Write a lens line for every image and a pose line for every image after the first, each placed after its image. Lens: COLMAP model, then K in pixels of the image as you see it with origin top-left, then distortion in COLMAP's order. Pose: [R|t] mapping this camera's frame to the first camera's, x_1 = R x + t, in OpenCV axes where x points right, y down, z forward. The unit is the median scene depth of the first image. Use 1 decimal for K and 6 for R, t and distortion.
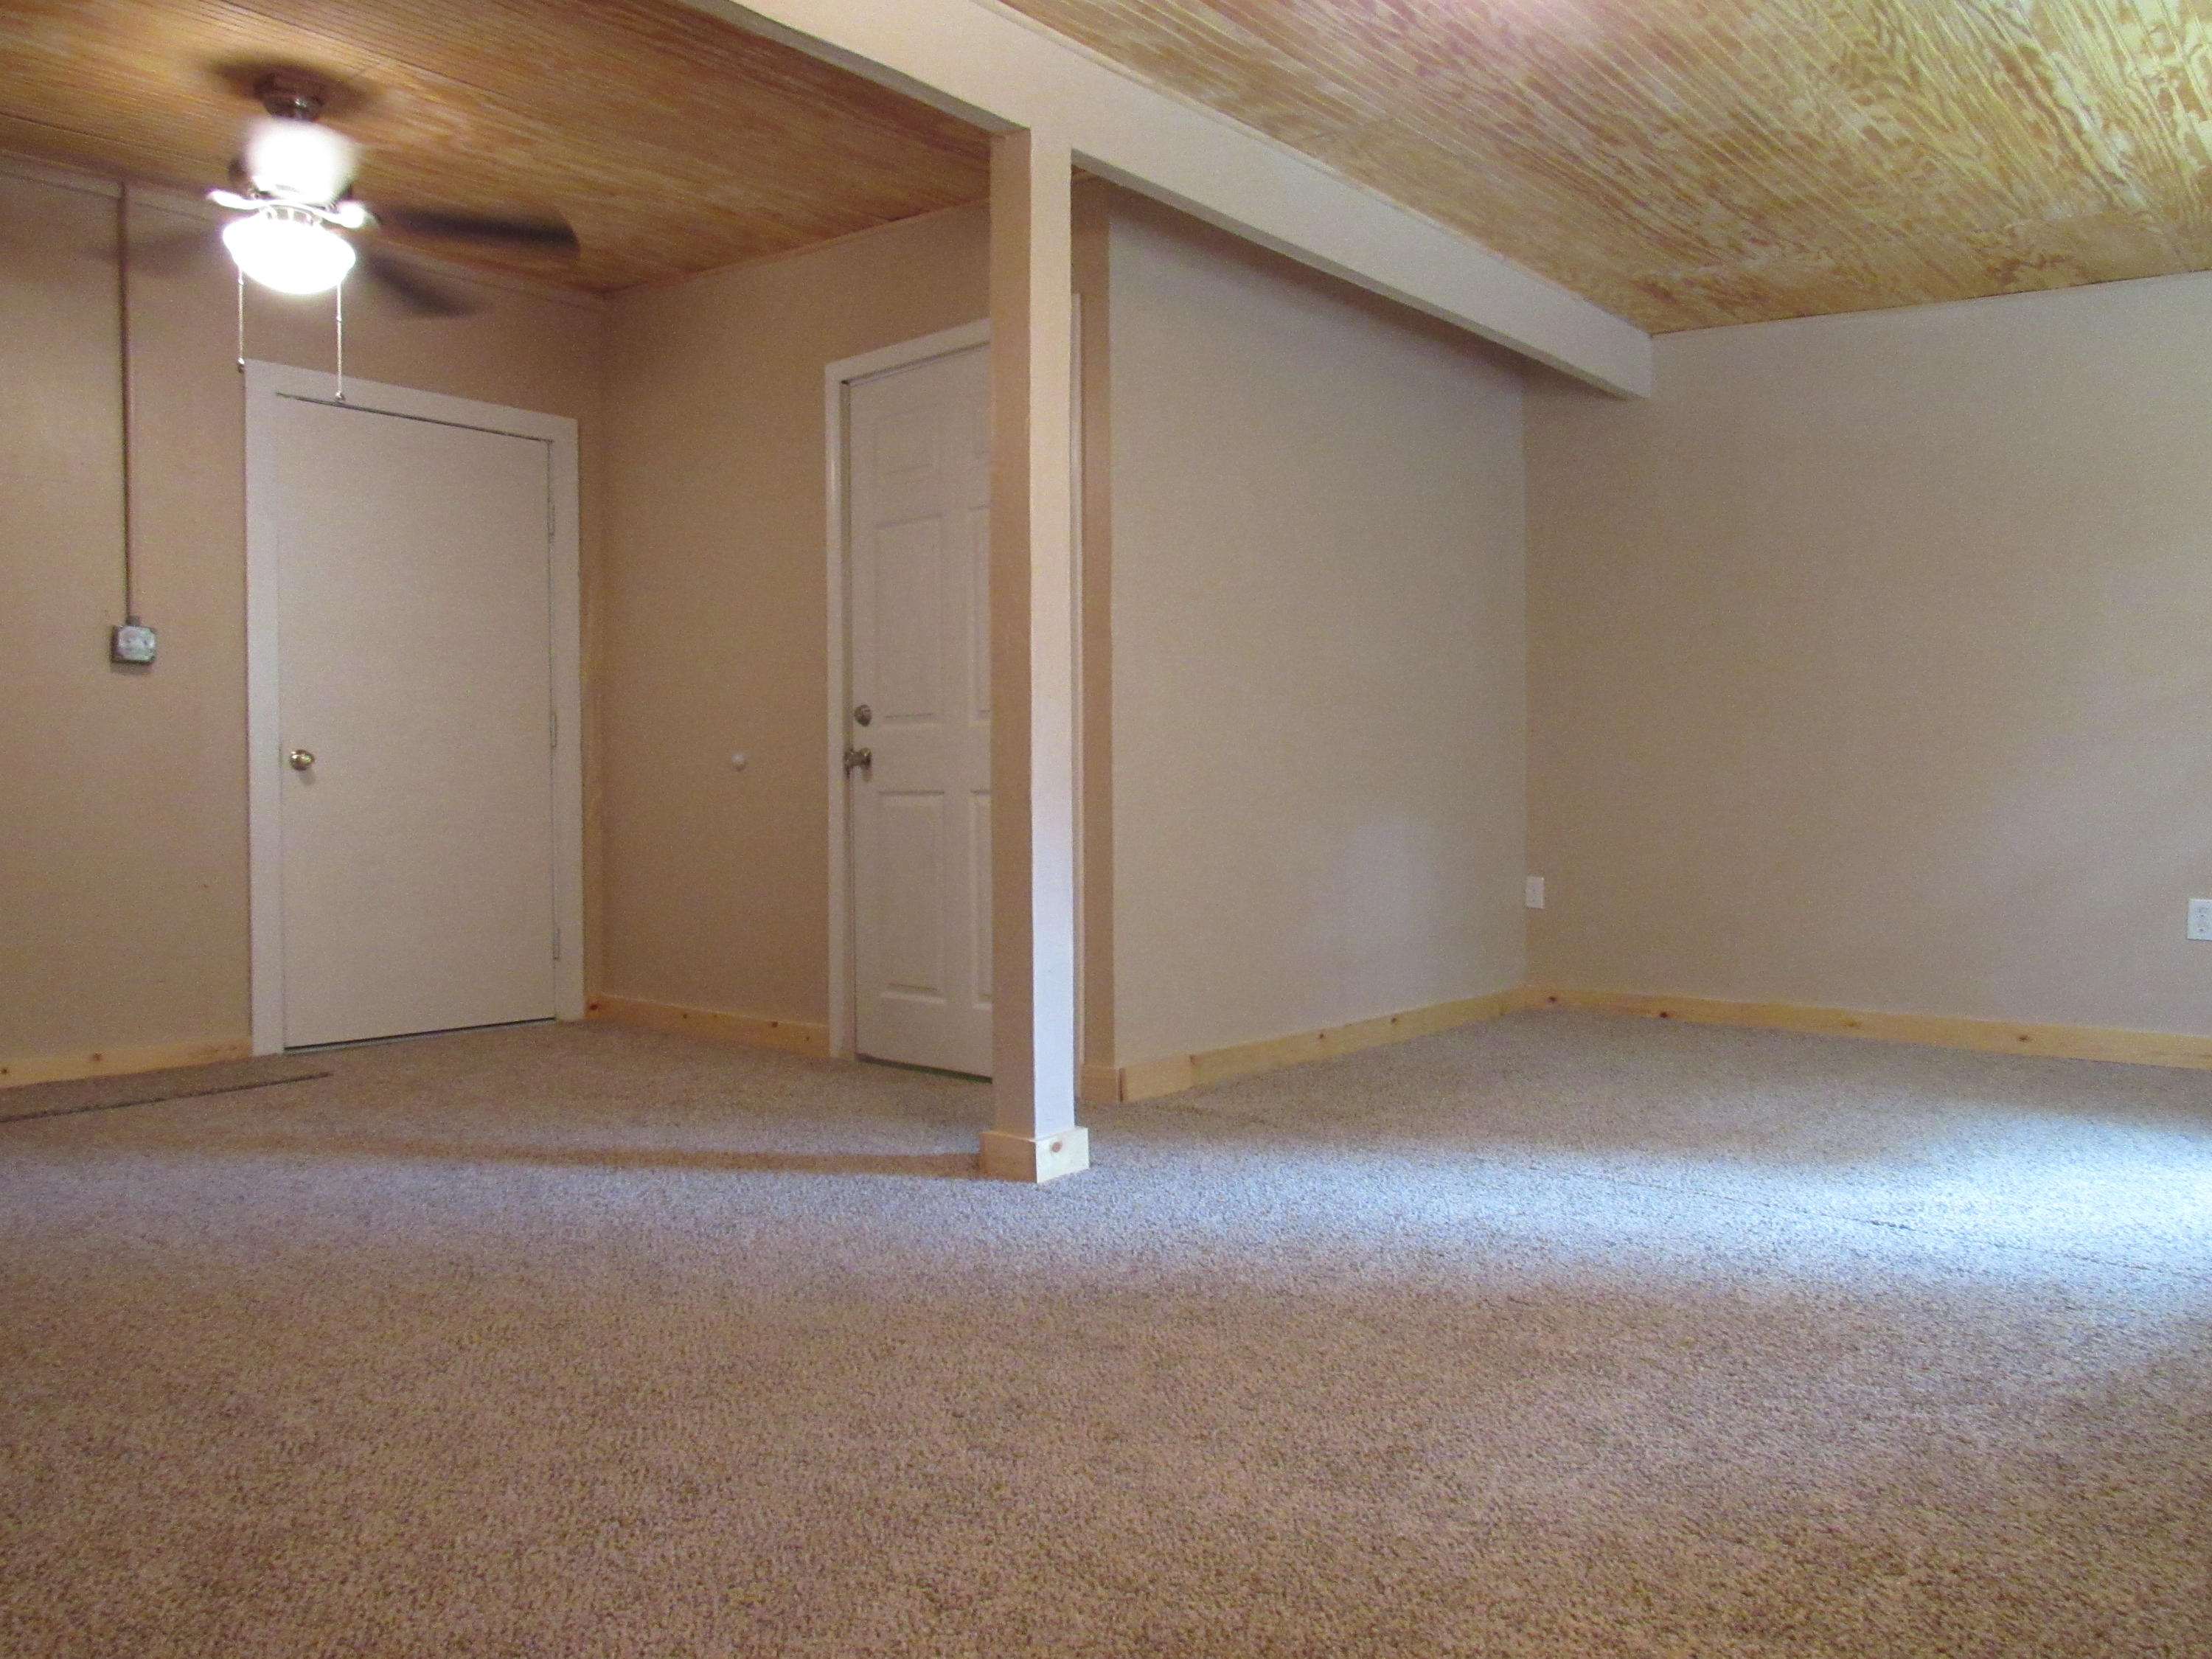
lens RADIAL K [[1573.4, 0, 1108.5], [0, 1573.4, 824.9], [0, 0, 1]] dist [-0.042938, 0.015783]
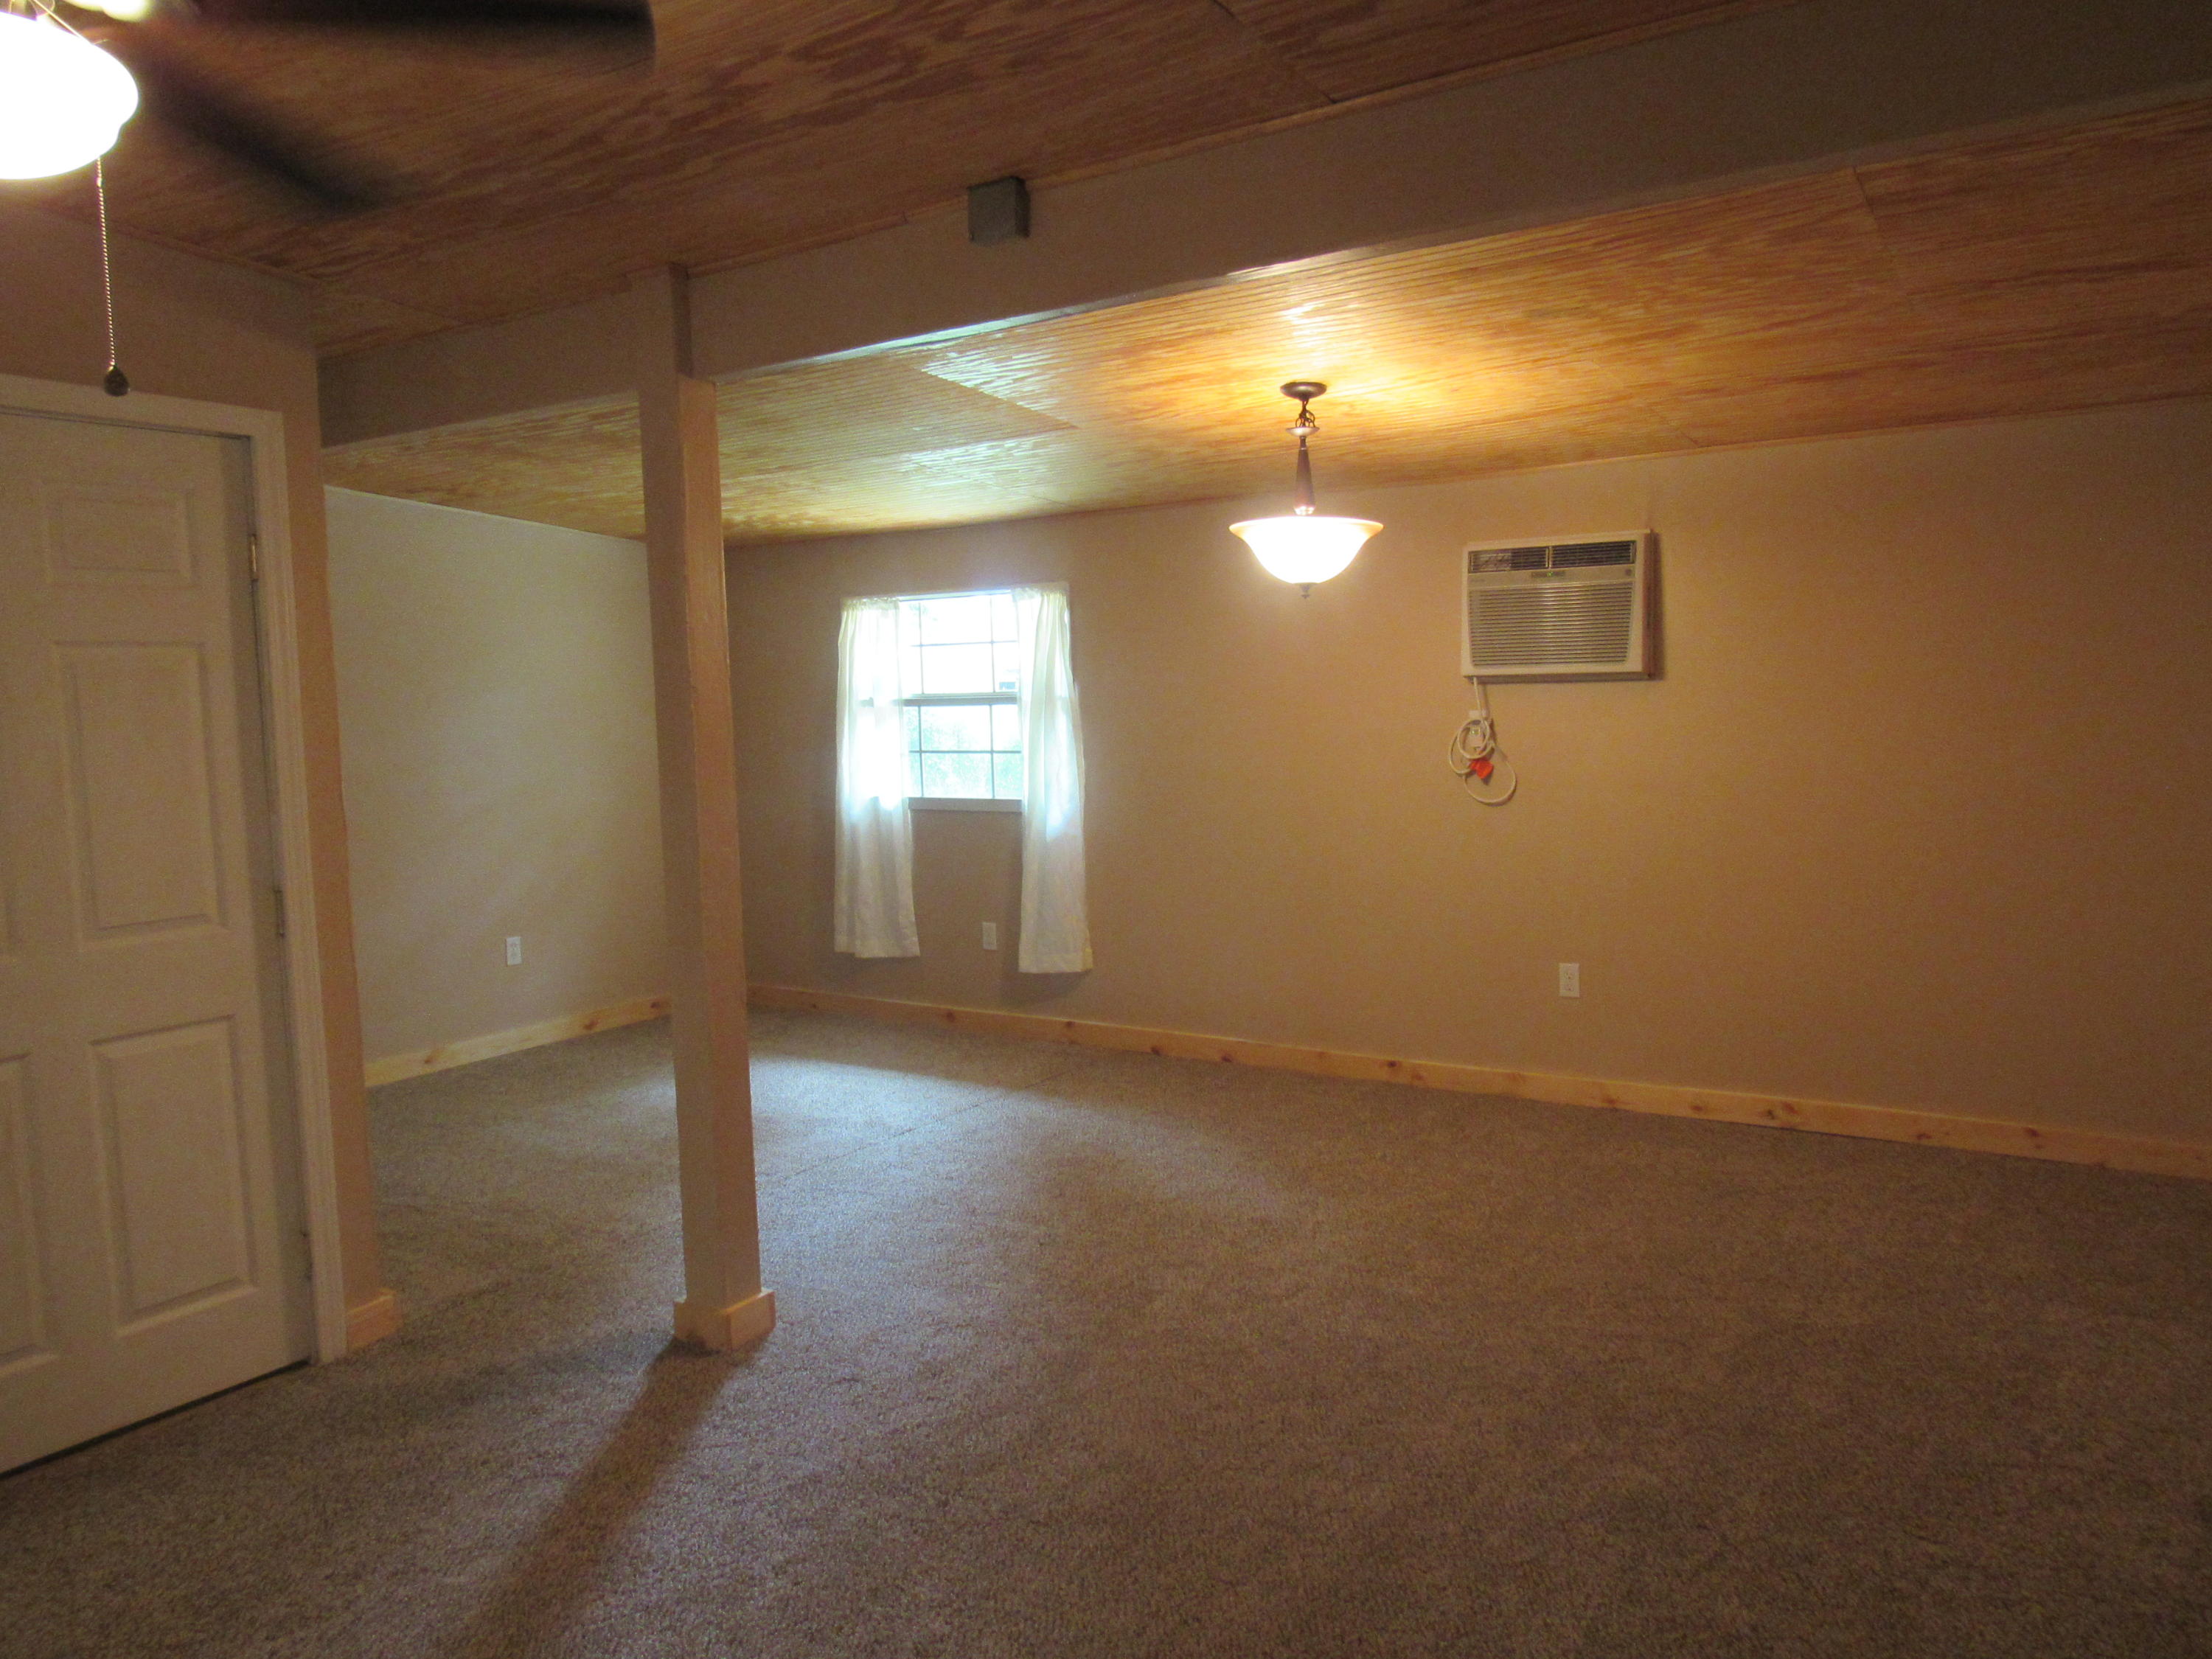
lens RADIAL K [[1573.4, 0, 1111.2], [0, 1573.4, 831.0], [0, 0, 1]] dist [-0.042938, 0.015783]
pose [[-0.141627, -0.080688, 0.986626, -1.428018], [0.056308, 0.994402, 0.089407, -0.260413], [-0.988317, 0.068217, -0.136291, 1.094493]]
